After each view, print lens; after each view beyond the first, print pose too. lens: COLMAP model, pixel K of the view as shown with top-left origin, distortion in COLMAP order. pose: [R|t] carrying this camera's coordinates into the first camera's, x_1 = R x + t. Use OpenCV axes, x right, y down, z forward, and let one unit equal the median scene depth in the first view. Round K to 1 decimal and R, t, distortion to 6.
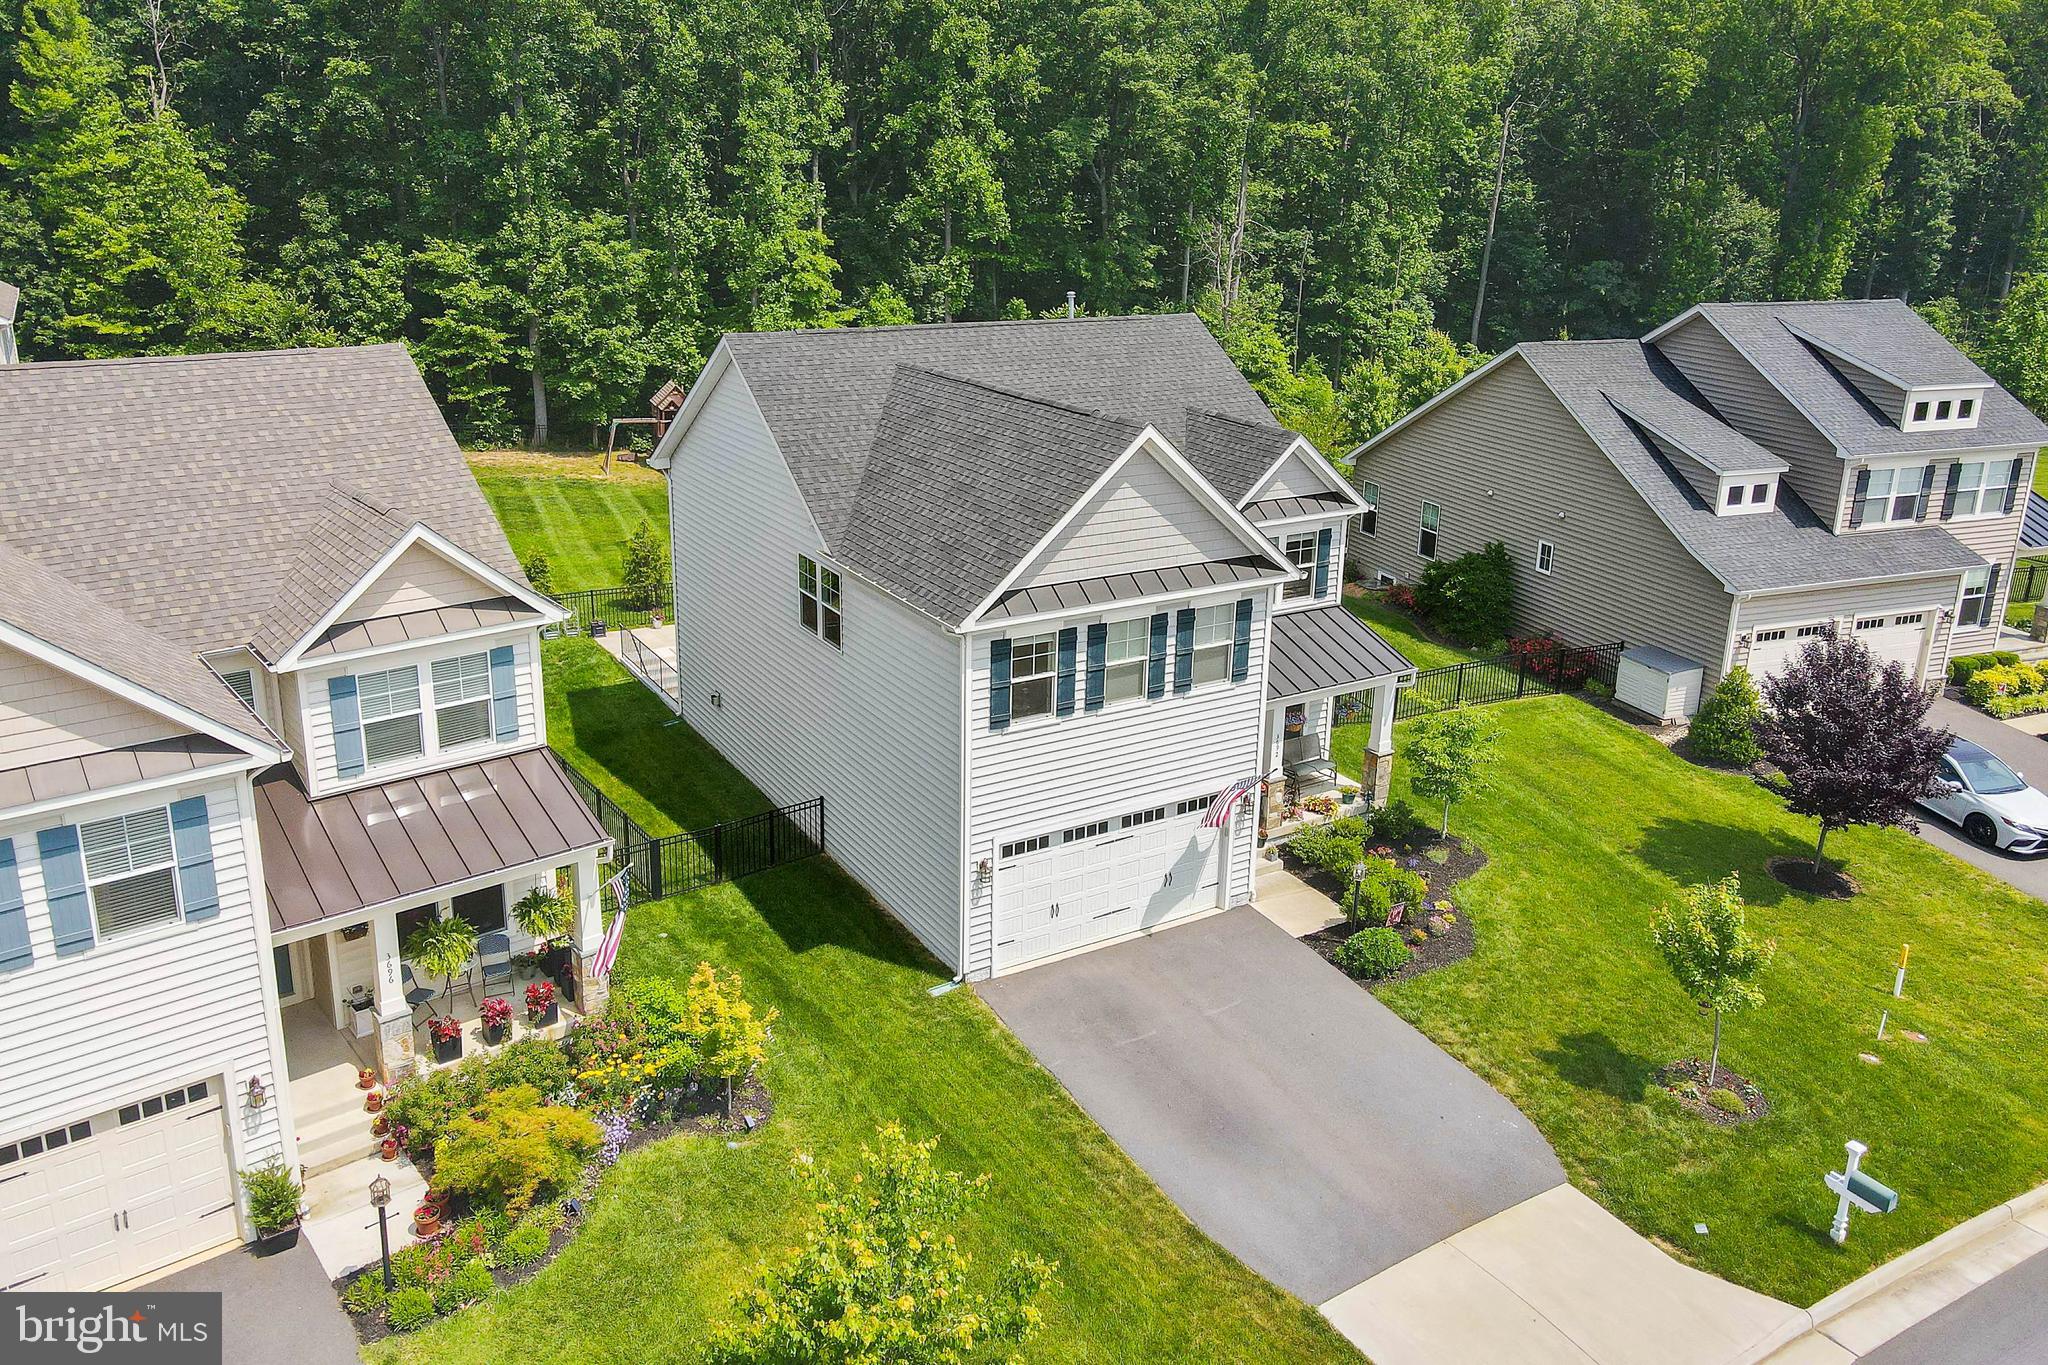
lens RADIAL K [[1522.7, 0, 1015.9], [0, 1522.7, 602.1], [0, 0, 1]] dist [-0.007126, 0.053897]
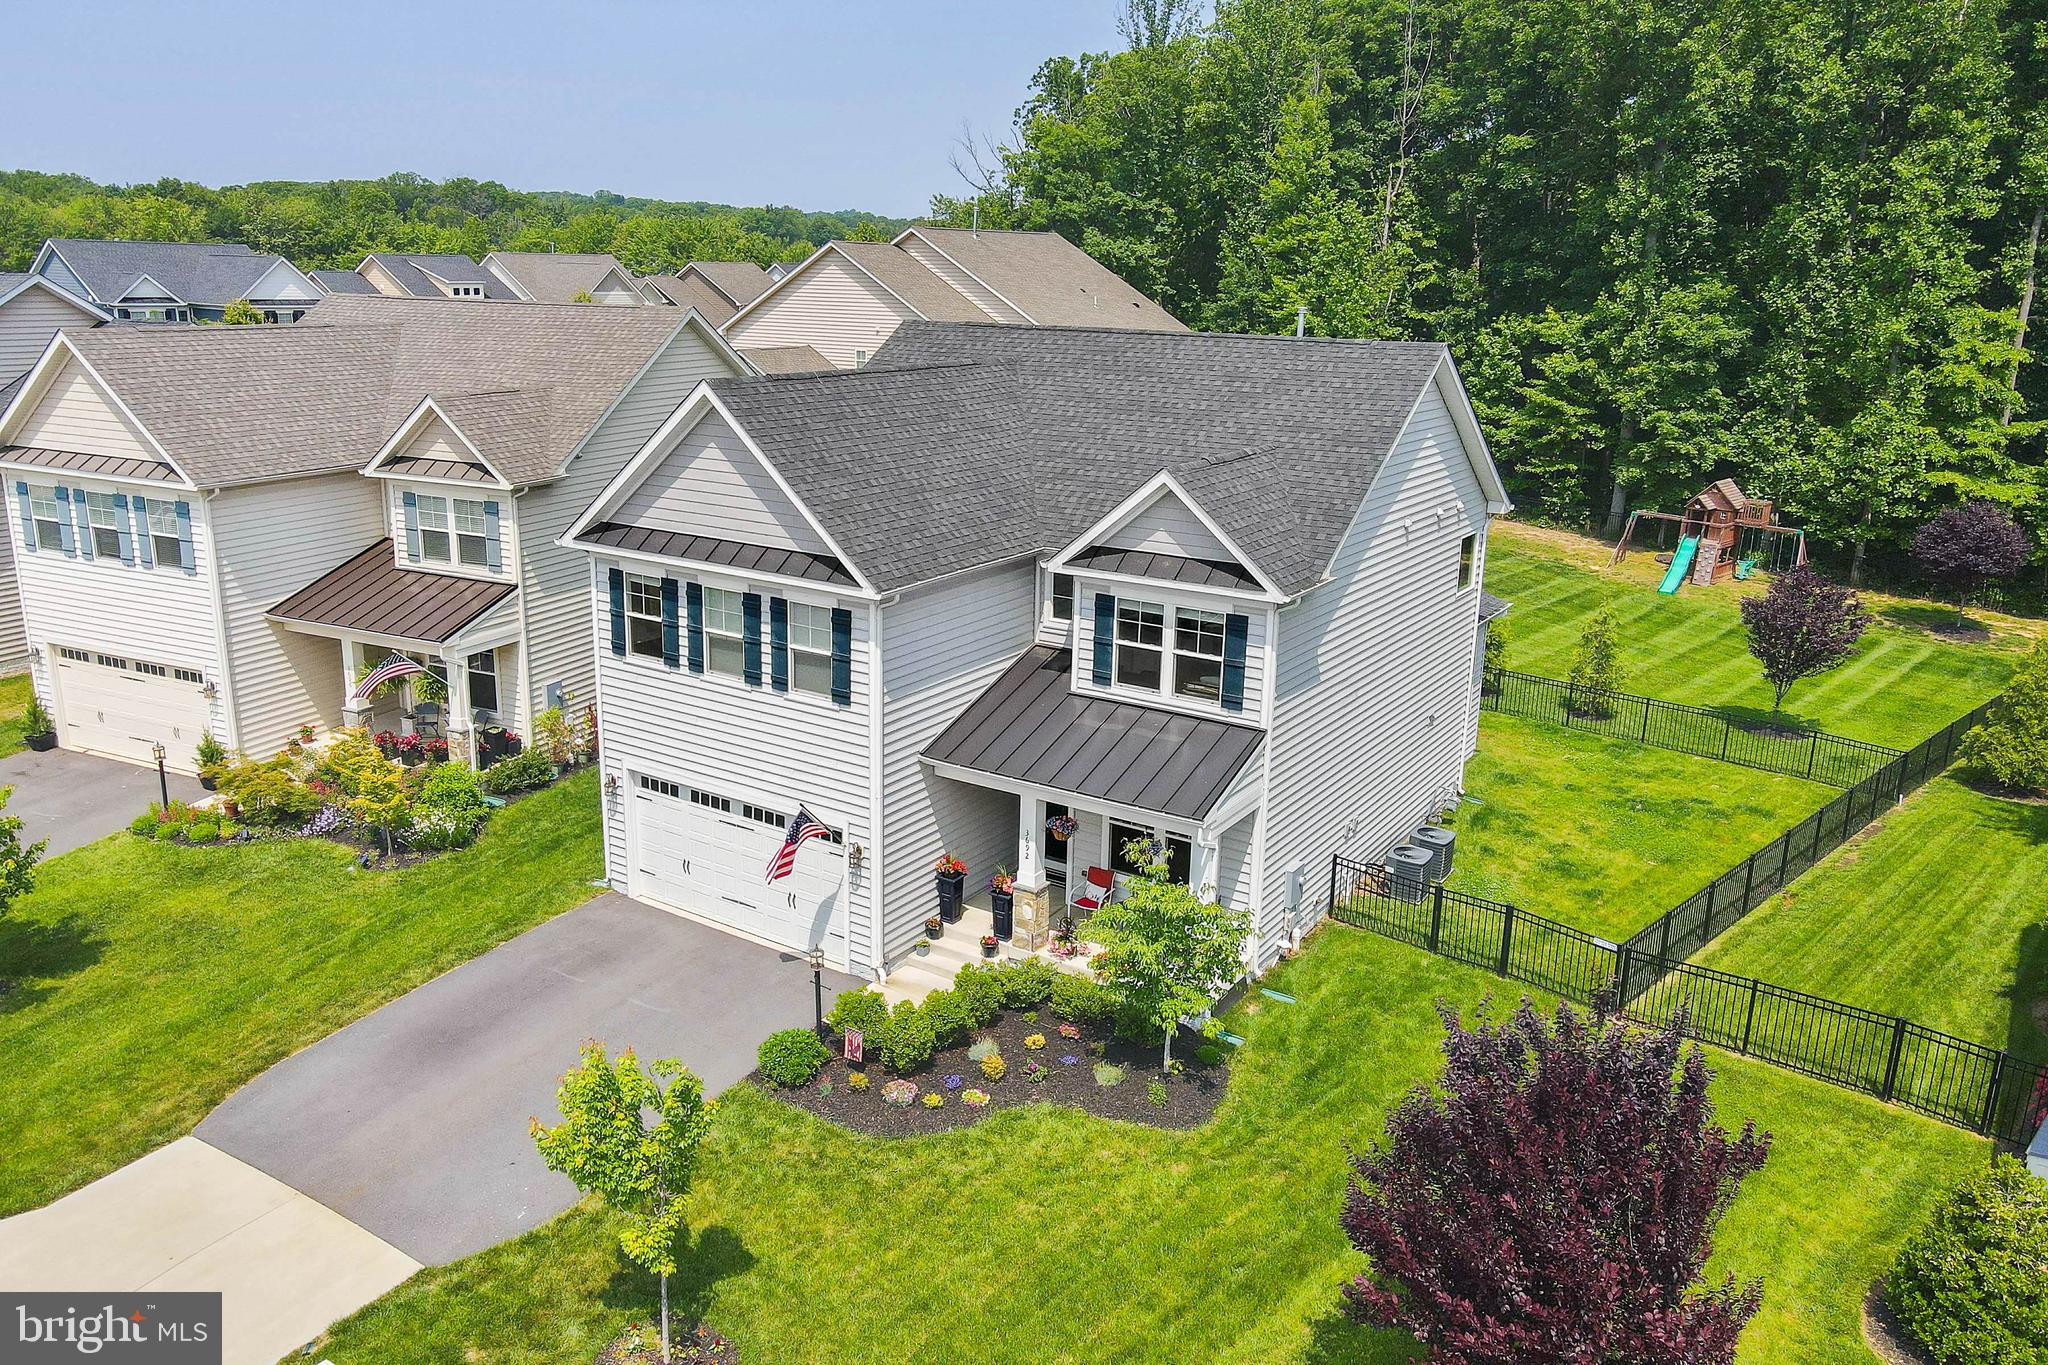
lens RADIAL K [[1490.3, 0, 989.6], [0, 1490.3, 671.8], [0, 0, 1]] dist [-0.016483, 0.046195]
pose [[0.422015, 0.229307, -0.877110, 0.629399], [-0.260193, 0.957417, 0.125113, -0.064087], [0.868449, 0.175418, 0.463709, 0.462095]]
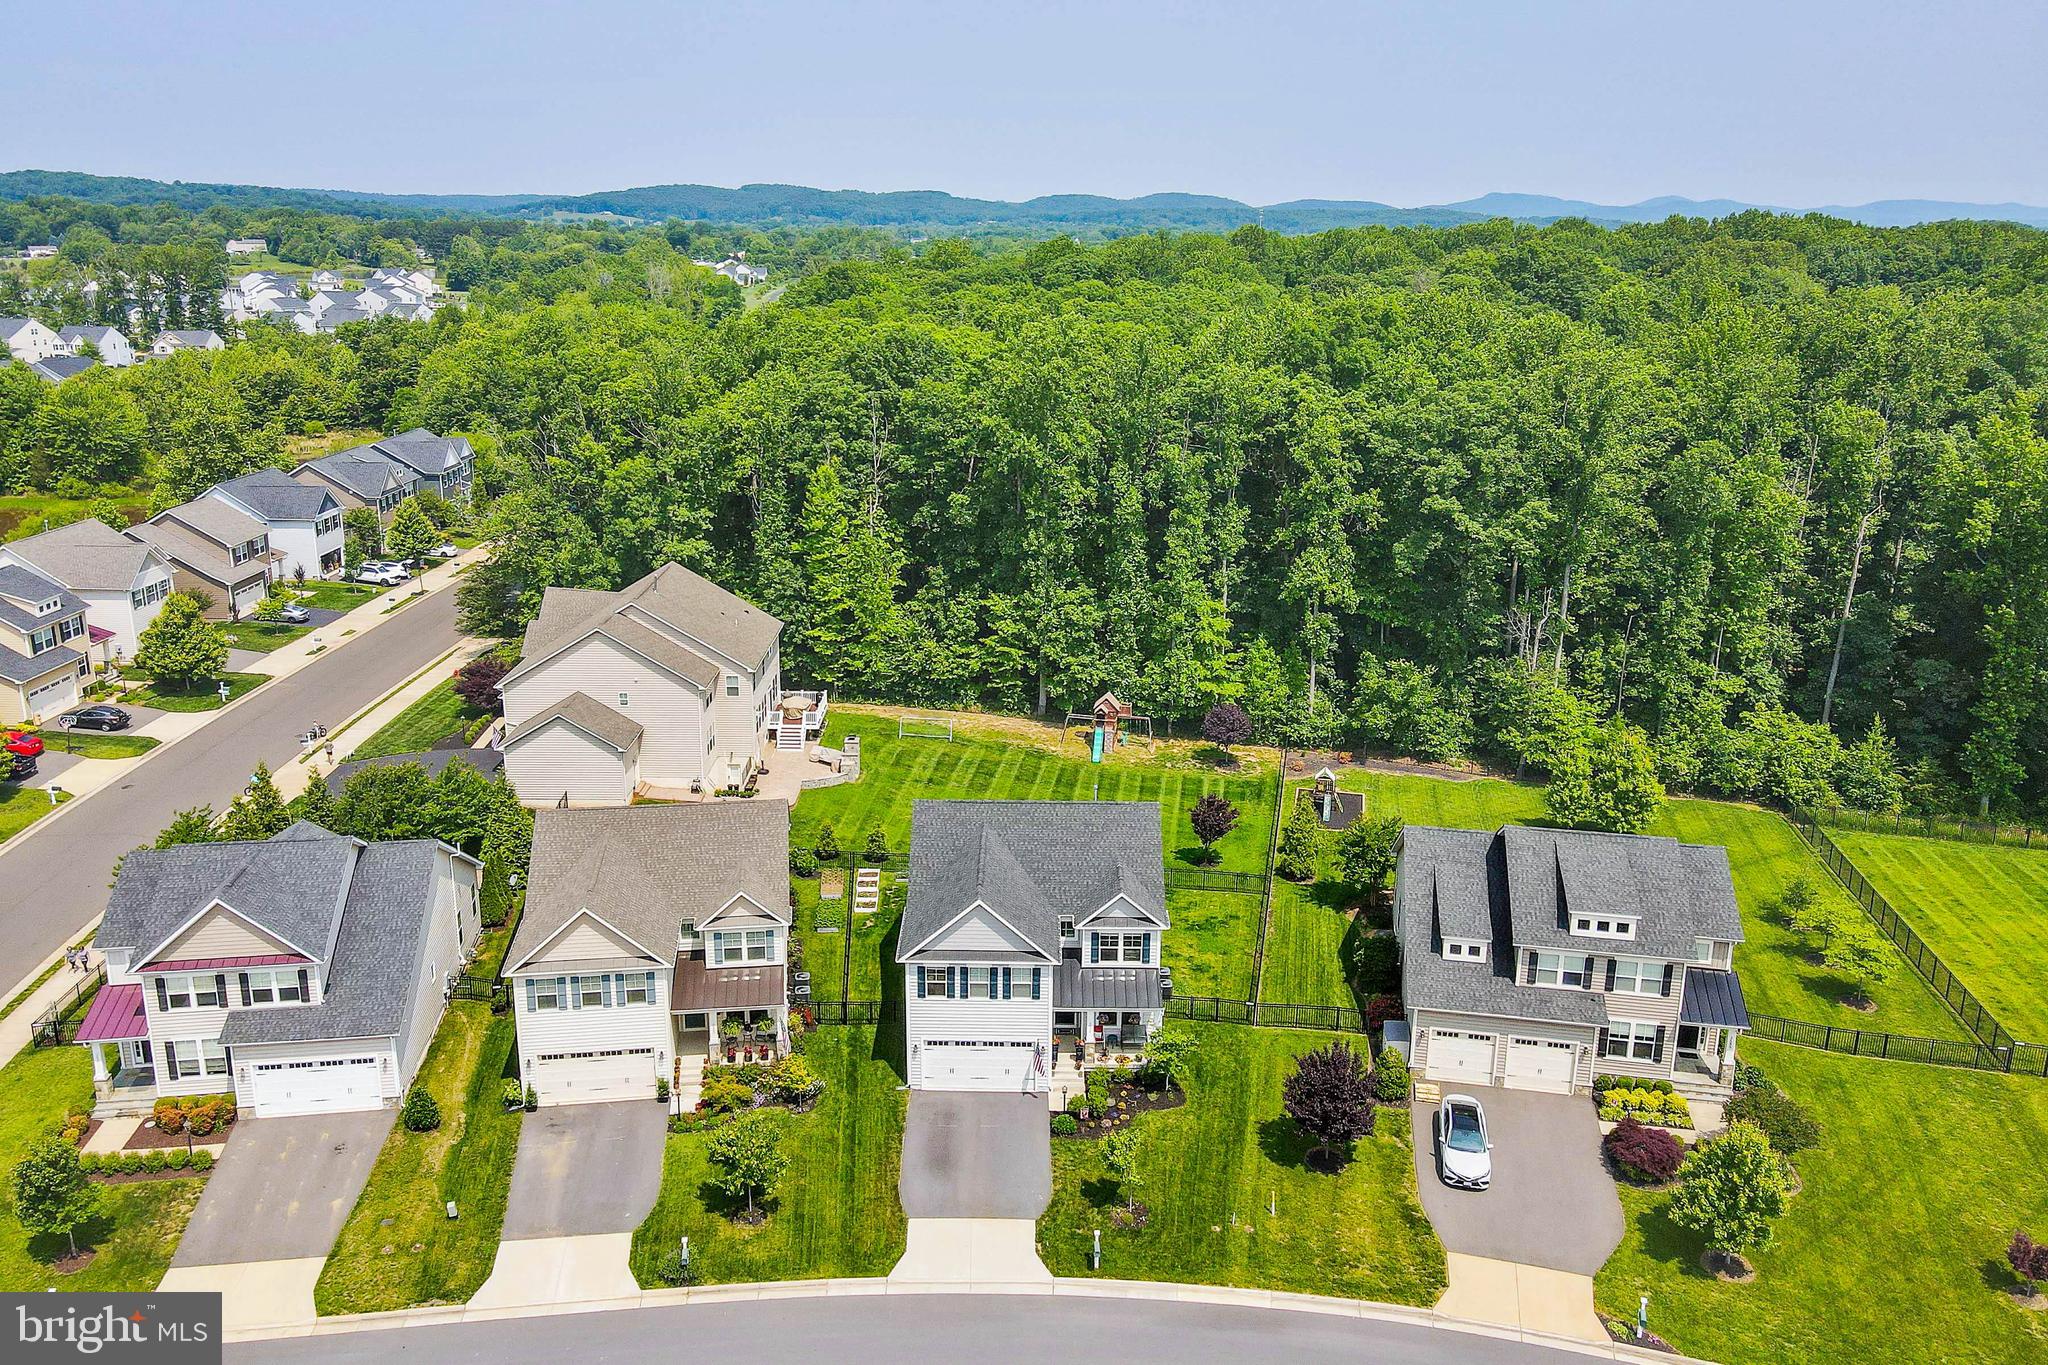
lens RADIAL K [[1490.3, 0, 989.6], [0, 1490.3, 671.8], [0, 0, 1]] dist [-0.016483, 0.046195]
pose [[0.843737, 0.138738, -0.518517, 0.846314], [-0.135992, 0.989753, 0.043536, -0.379948], [0.519244, 0.033781, 0.853958, -0.735495]]
